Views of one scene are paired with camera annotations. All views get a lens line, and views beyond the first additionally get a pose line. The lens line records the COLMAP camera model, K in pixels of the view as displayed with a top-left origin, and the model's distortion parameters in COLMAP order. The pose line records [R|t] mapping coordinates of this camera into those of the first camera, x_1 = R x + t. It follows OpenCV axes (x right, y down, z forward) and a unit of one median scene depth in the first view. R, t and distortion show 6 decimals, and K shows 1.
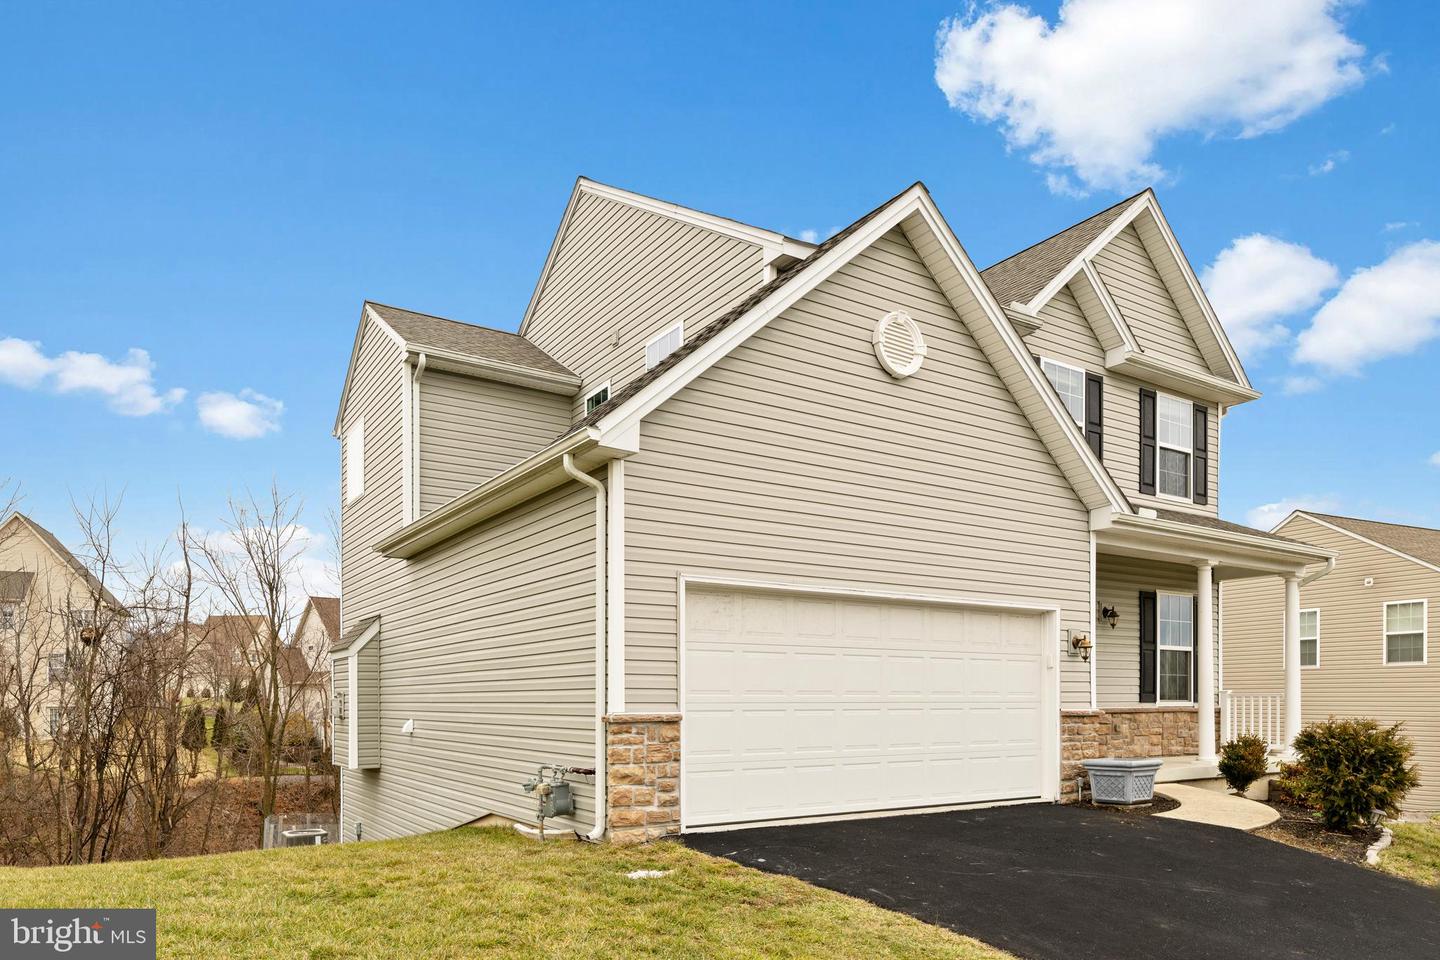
lens RADIAL K [[941.2, 0, 711.4], [0, 941.2, 700.3], [0, 0, 1]] dist [0.002304, 0.001417]
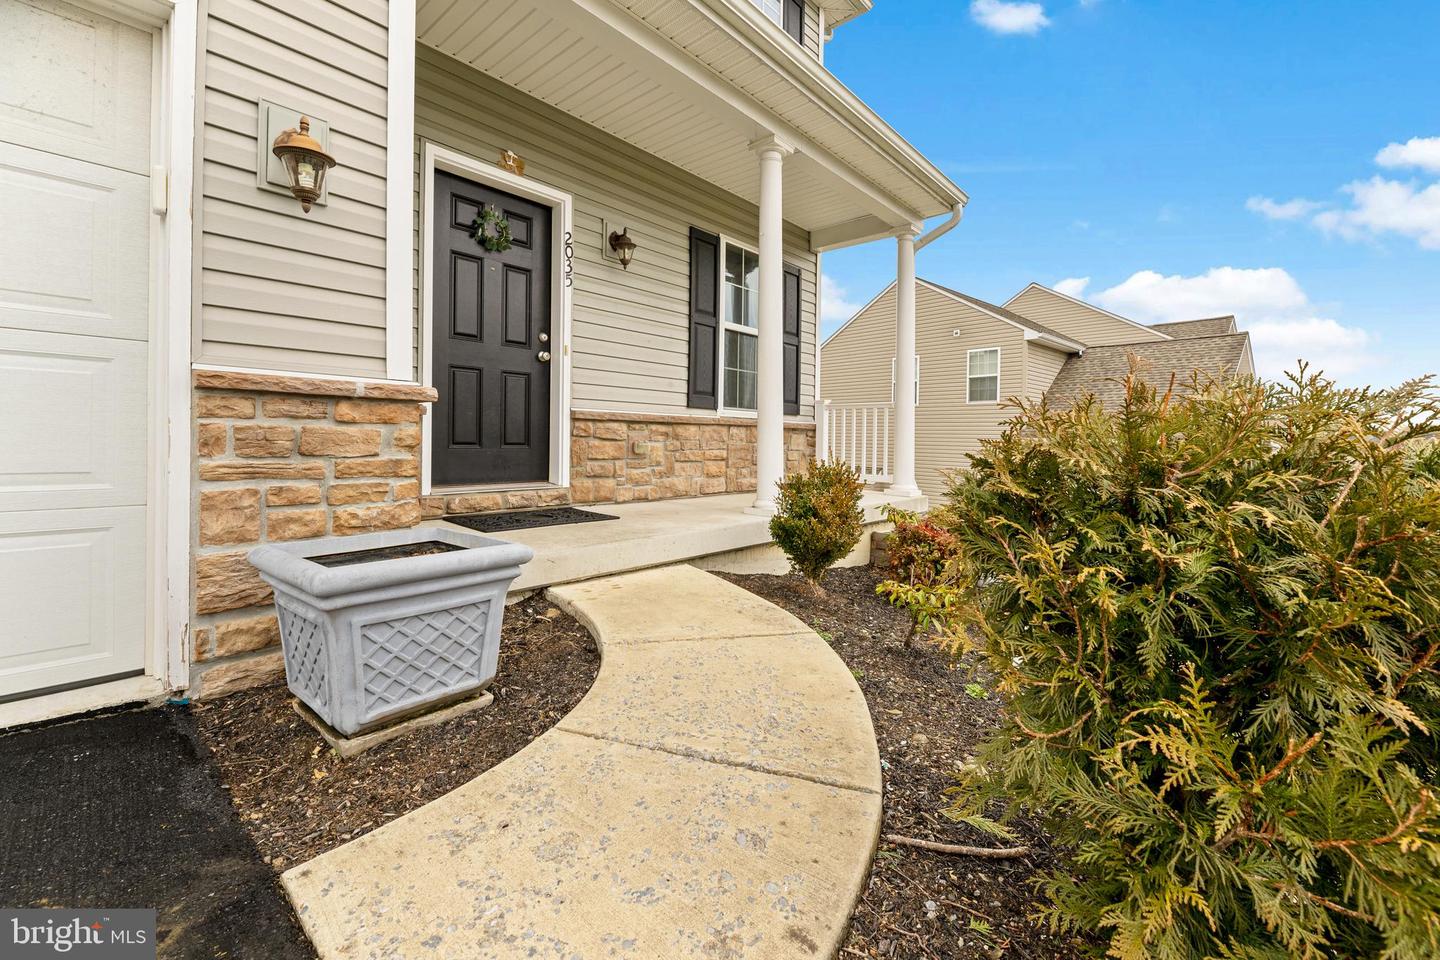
lens RADIAL K [[598.3, 0, 727.7], [0, 598.3, 449.2], [0, 0, 1]] dist [-0.002675, -0.000221]
pose [[0.960526, 0.012027, 0.277930, 0.412826], [-0.016863, 0.999745, 0.015018, 0.025649], [-0.277679, -0.019111, 0.960484, 0.684829]]
